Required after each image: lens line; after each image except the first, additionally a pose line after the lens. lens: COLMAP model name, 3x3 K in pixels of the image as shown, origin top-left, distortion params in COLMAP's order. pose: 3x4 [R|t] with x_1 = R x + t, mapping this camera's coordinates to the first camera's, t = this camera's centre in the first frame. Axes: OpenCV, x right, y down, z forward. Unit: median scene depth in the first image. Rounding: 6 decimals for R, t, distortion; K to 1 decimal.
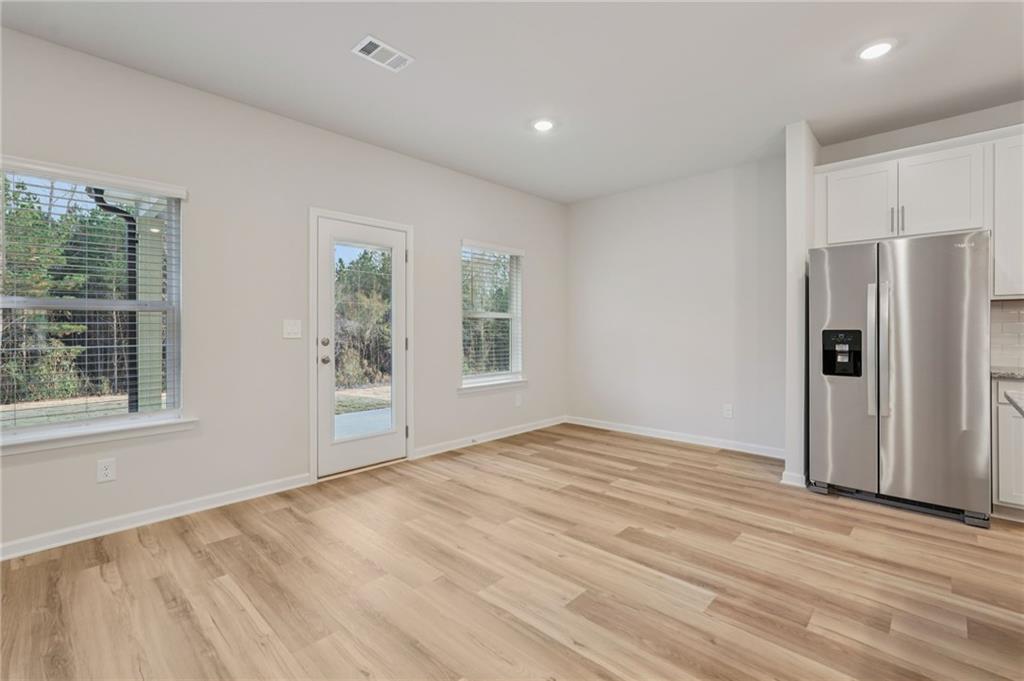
lens RADIAL K [[455.5, 0, 512.0], [0, 455.5, 331.5], [0, 0, 1]] dist [-0.012944, 0.007884]
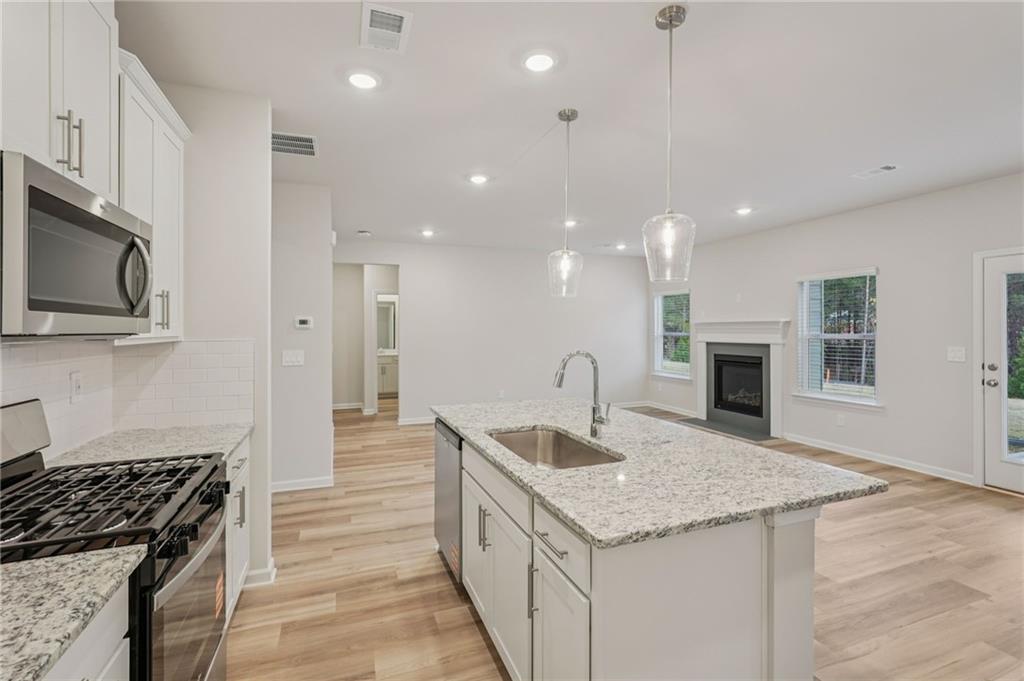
lens RADIAL K [[455.5, 0, 507.0], [0, 455.5, 331.8], [0, 0, 1]] dist [-0.012944, 0.007884]
pose [[-0.440500, 0.007597, -0.897720, 1.213755], [-0.001359, 0.999957, 0.009129, -0.078779], [0.897751, 0.005242, -0.440471, 0.442643]]
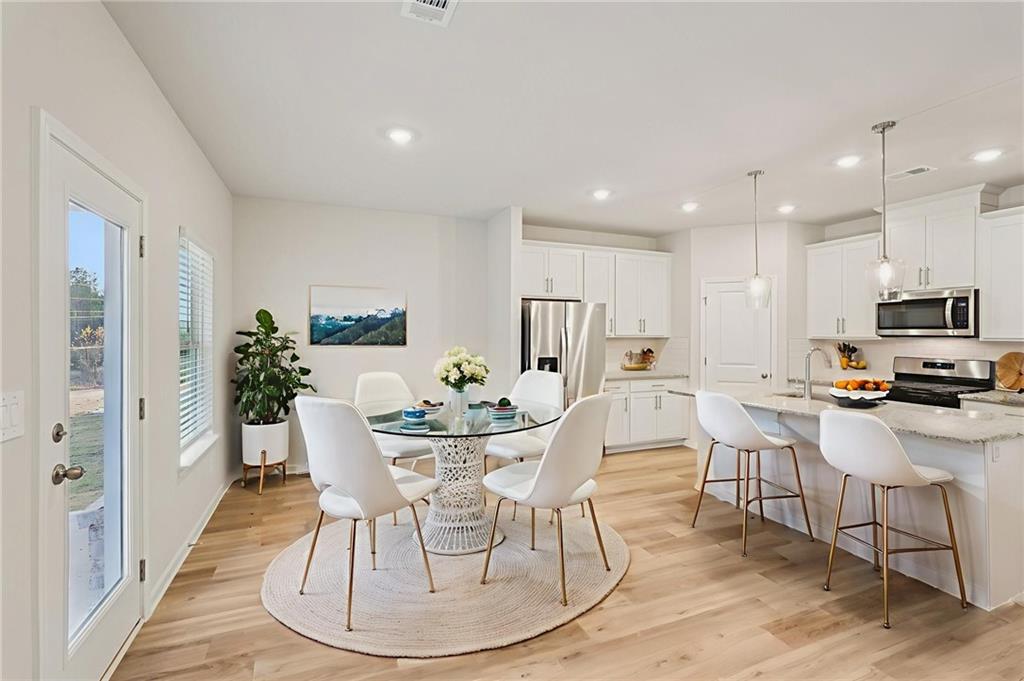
lens RADIAL K [[455.5, 0, 510.7], [0, 455.5, 334.3], [0, 0, 1]] dist [-0.012944, 0.007884]
pose [[0.409370, 0.001553, 0.912367, -0.667642], [0.000785, 0.999998, -0.002055, -0.071765], [-0.912368, 0.001558, 0.409367, 0.467565]]
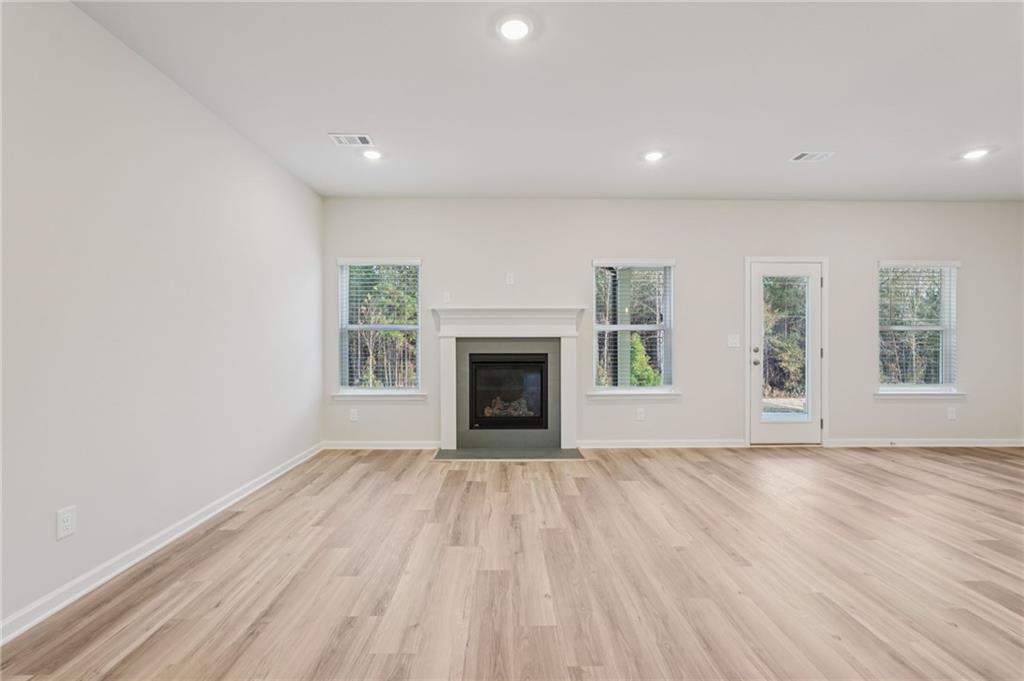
lens RADIAL K [[455.5, 0, 509.3], [0, 455.5, 340.3], [0, 0, 1]] dist [-0.012944, 0.007884]
pose [[0.699908, 0.000939, -0.714233, 0.067841], [-0.005349, 0.999978, -0.003927, 0.002997], [0.714213, 0.006569, 0.699897, -0.582169]]
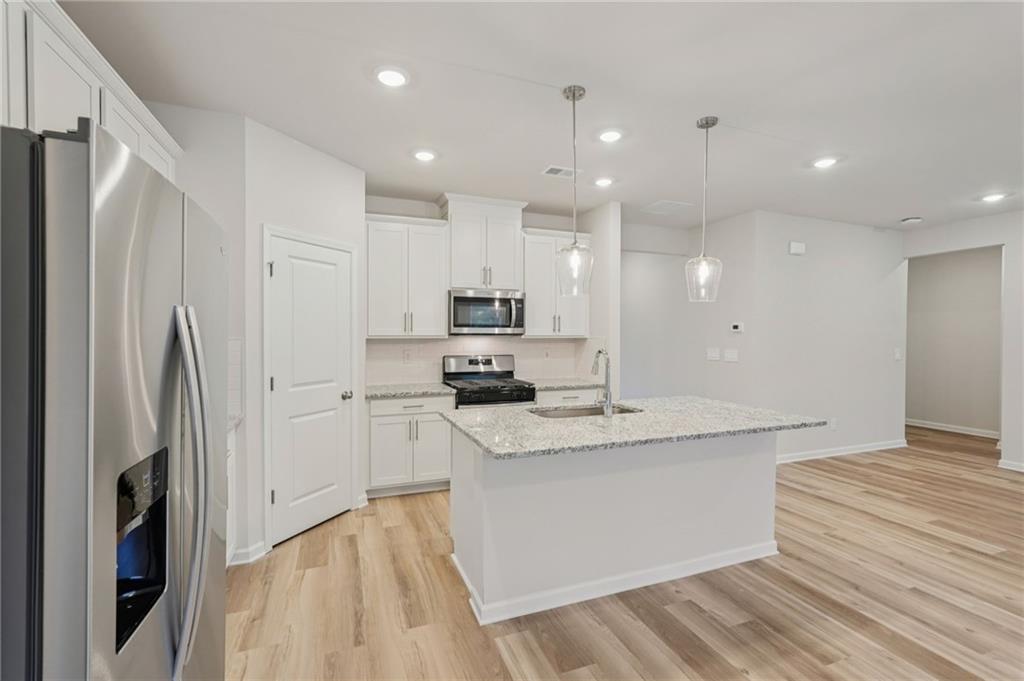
lens RADIAL K [[455.5, 0, 515.0], [0, 455.5, 335.0], [0, 0, 1]] dist [-0.012944, 0.007884]
pose [[-0.906189, -0.004727, 0.422847, 0.374735], [-0.000805, 0.999955, 0.009453, -0.078951], [-0.422872, 0.008226, -0.906152, 1.100426]]
